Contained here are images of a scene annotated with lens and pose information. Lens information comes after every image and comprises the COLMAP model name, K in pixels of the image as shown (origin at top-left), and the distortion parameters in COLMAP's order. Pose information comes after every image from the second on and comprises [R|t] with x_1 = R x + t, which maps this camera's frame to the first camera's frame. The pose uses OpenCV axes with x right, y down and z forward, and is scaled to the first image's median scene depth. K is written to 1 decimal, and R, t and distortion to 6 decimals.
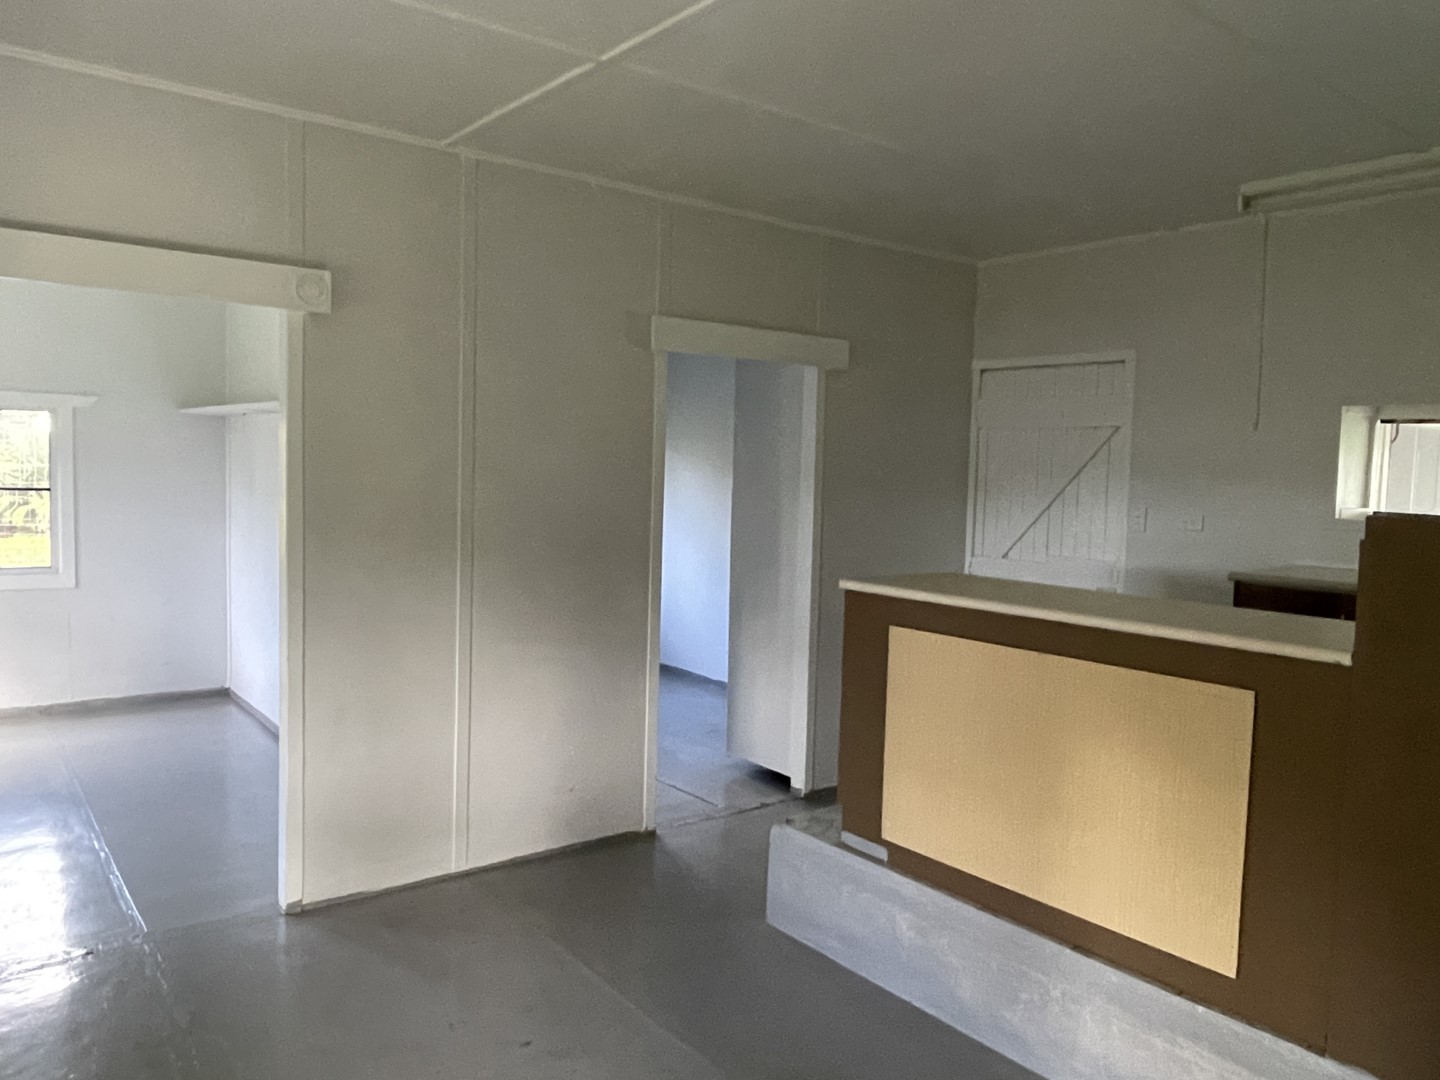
lens RADIAL K [[1042.0, 0, 722.2], [0, 1042.0, 537.1], [0, 0, 1]] dist [-0.004346, -0.024362]
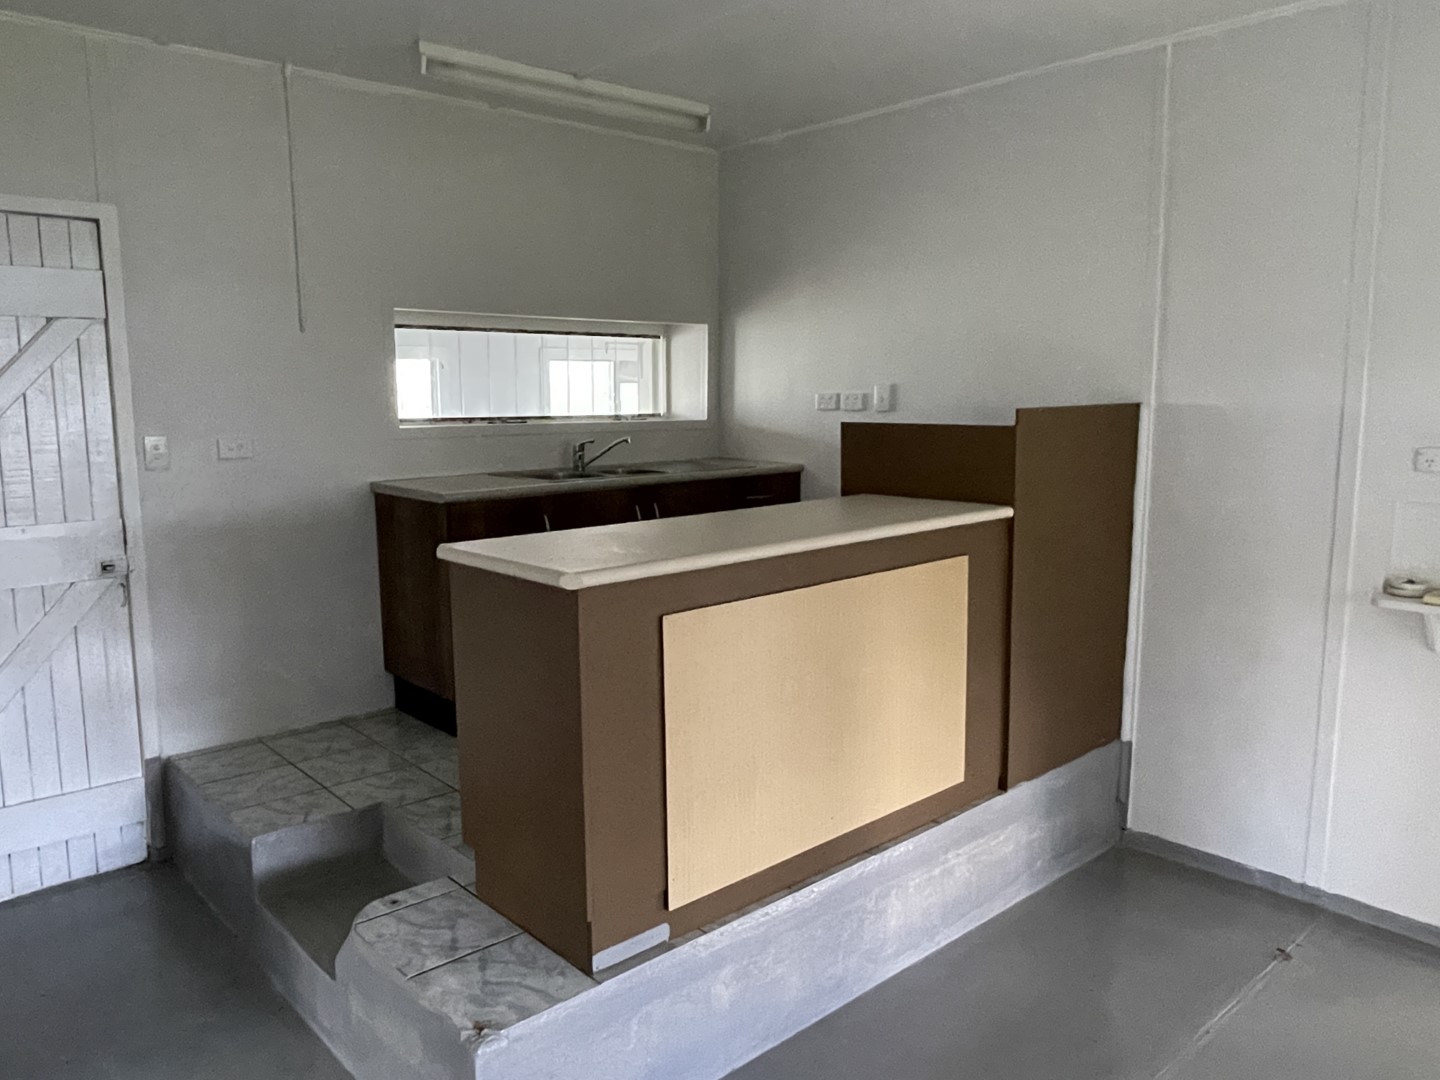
lens RADIAL K [[1042.0, 0, 722.1], [0, 1042.0, 542.2], [0, 0, 1]] dist [-0.004346, -0.024362]
pose [[-0.080853, -0.171781, 0.981812, -0.501928], [0.075482, 0.981153, 0.177882, -0.080902], [-0.993864, 0.088491, -0.066362, 0.990667]]
